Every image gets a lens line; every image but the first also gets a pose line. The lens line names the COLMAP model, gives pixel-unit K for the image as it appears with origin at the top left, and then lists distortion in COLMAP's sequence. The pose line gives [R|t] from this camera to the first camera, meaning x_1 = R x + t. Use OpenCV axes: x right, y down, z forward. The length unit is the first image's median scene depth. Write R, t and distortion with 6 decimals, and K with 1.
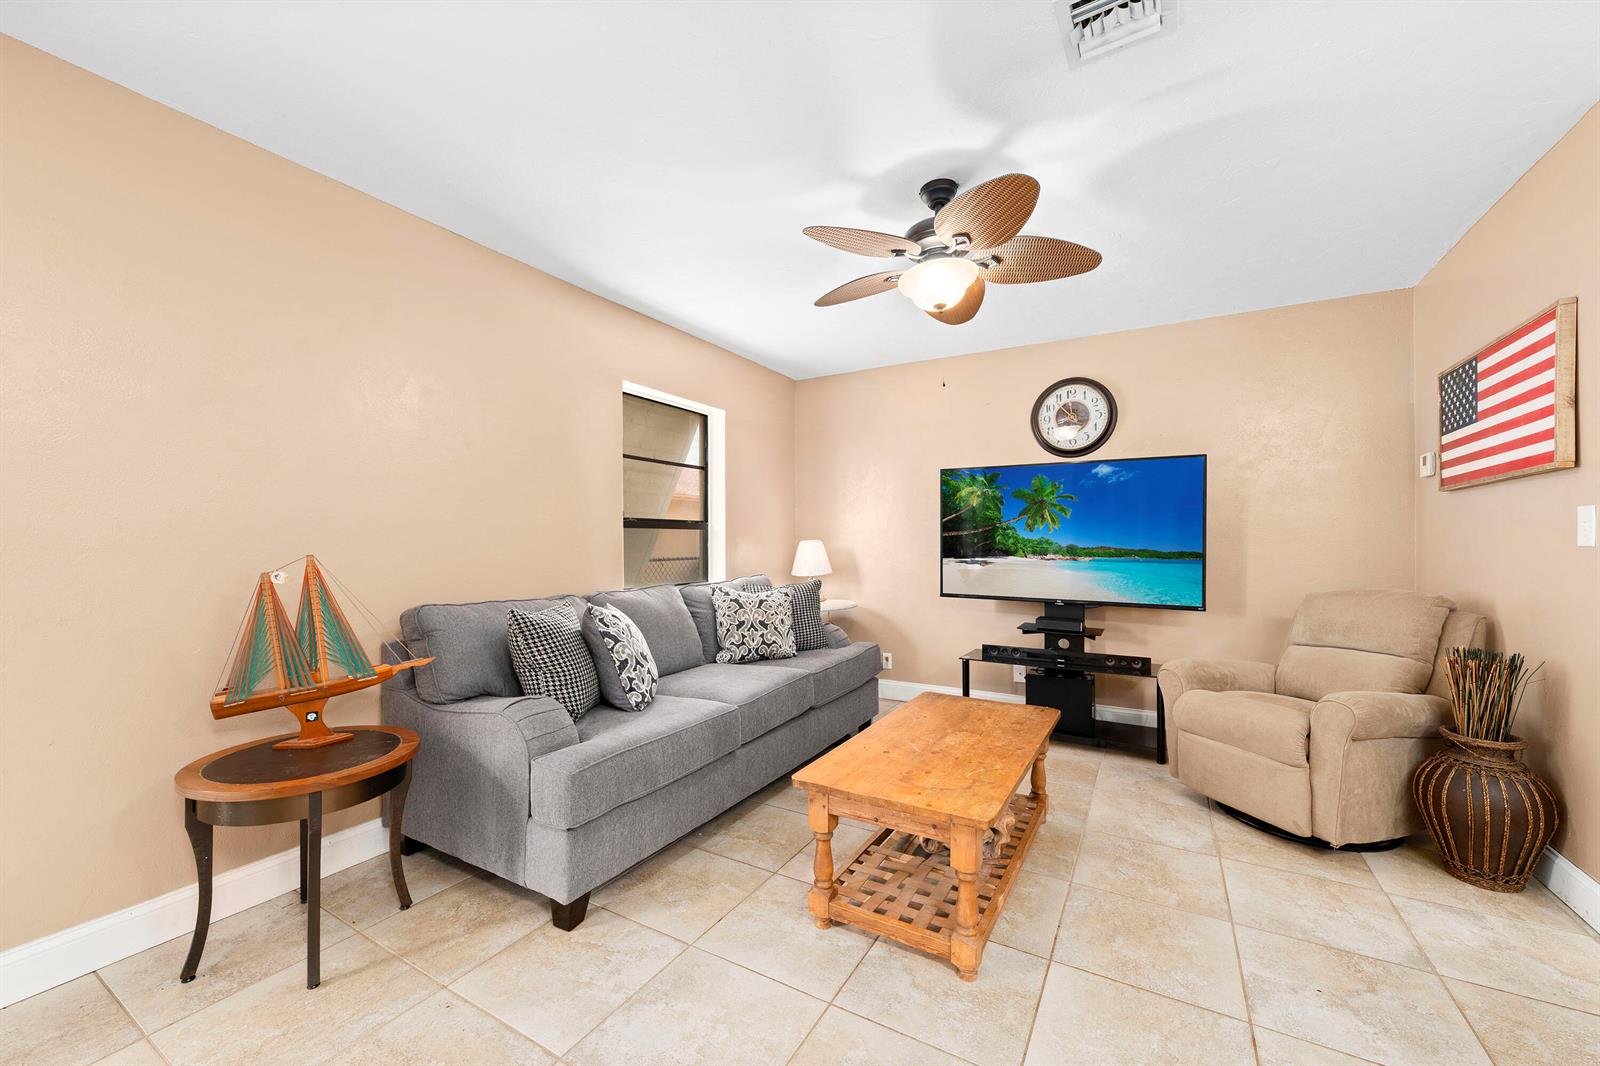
lens RADIAL K [[619.0, 0, 795.9], [0, 619.0, 542.2], [0, 0, 1]] dist [-0.001141, -0.000189]
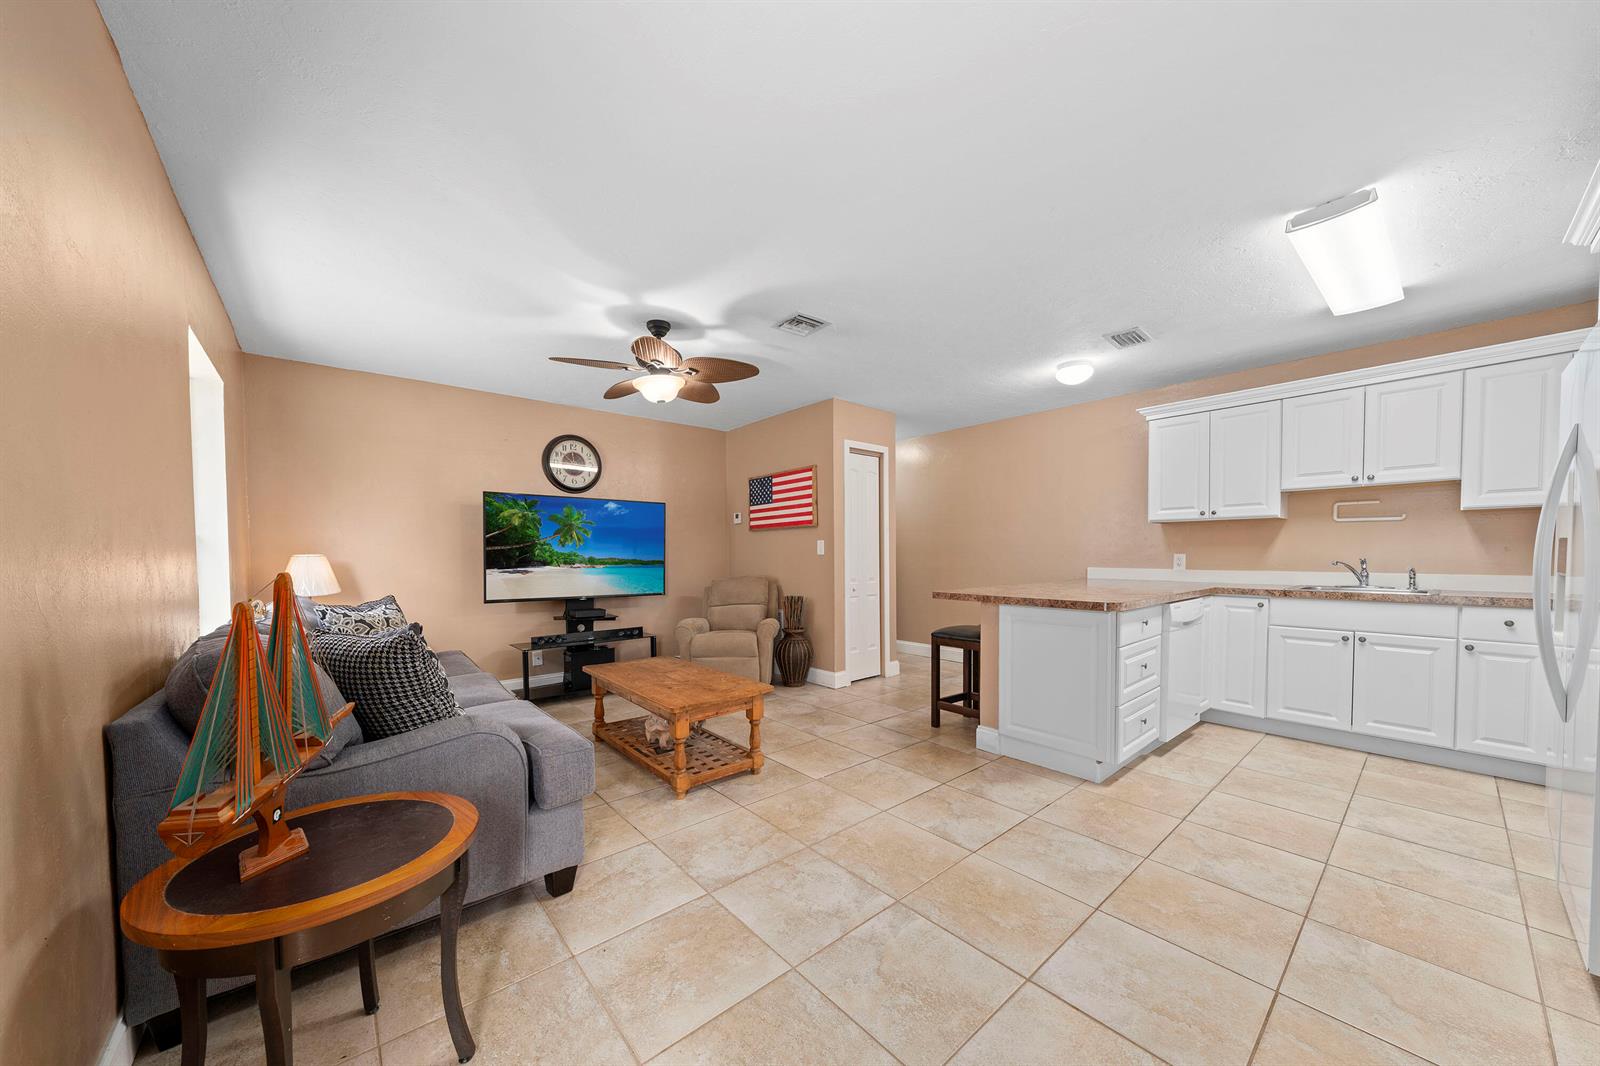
lens RADIAL K [[560.2, 0, 798.6], [0, 560.2, 570.5], [0, 0, 1]] dist [-0.003271, -0.000059]
pose [[0.322683, -0.028852, 0.946067, -0.619436], [0.007513, 0.999582, 0.027921, 0.003552], [-0.946477, -0.001901, 0.322765, 0.136842]]
